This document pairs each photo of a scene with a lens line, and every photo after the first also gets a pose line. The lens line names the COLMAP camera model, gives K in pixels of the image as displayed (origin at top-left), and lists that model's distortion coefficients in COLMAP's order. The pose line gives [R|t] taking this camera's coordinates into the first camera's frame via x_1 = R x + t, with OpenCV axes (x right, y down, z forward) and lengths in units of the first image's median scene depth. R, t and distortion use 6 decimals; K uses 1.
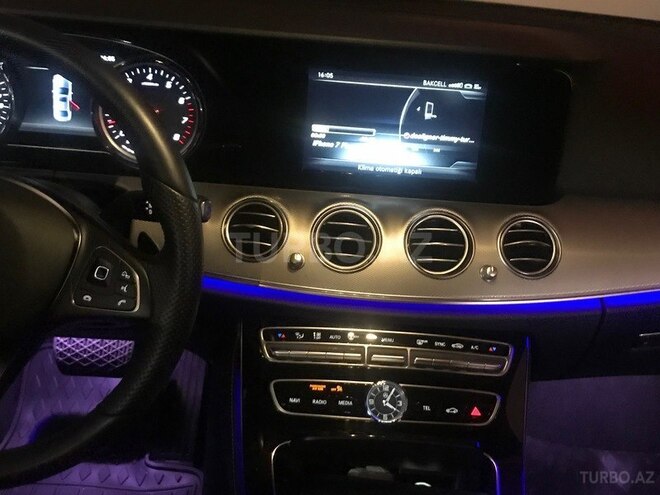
lens RADIAL K [[793.9, 0, 330.0], [0, 793.9, 247.5], [0, 0, 1]] dist [0.180745, -0.656410]
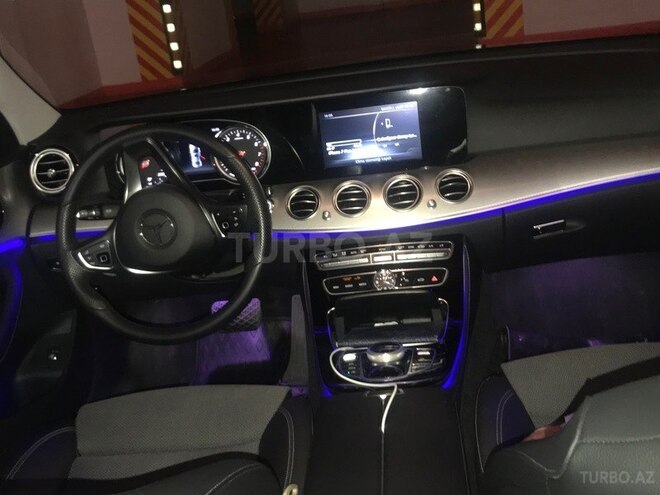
lens RADIAL K [[793.9, 0, 330.0], [0, 793.9, 247.5], [0, 0, 1]] dist [0.180745, -0.656410]
pose [[0.972849, -0.167352, -0.159868, 0.238538], [0.155103, 0.984118, -0.086337, 0.240659], [0.171778, 0.059197, 0.983355, -0.782244]]
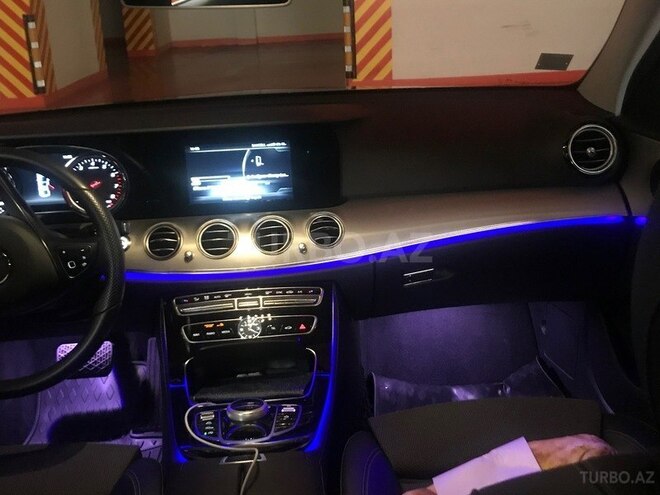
lens RADIAL K [[793.9, 0, 330.0], [0, 793.9, 247.5], [0, 0, 1]] dist [0.180745, -0.656410]
pose [[0.990191, -0.139429, 0.009045, 0.234923], [0.139619, 0.984895, -0.102416, 0.208138], [0.005371, 0.102674, 0.994701, -0.679702]]
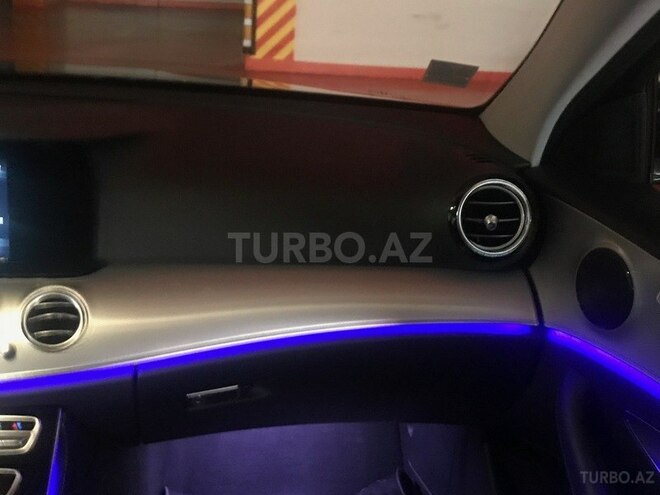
lens RADIAL K [[793.9, 0, 330.0], [0, 793.9, 247.5], [0, 0, 1]] dist [0.180745, -0.656410]
pose [[0.989529, -0.066082, 0.128316, 0.465319], [0.074500, 0.995295, -0.061943, -0.002719], [-0.123619, 0.070854, 0.989797, -0.056606]]
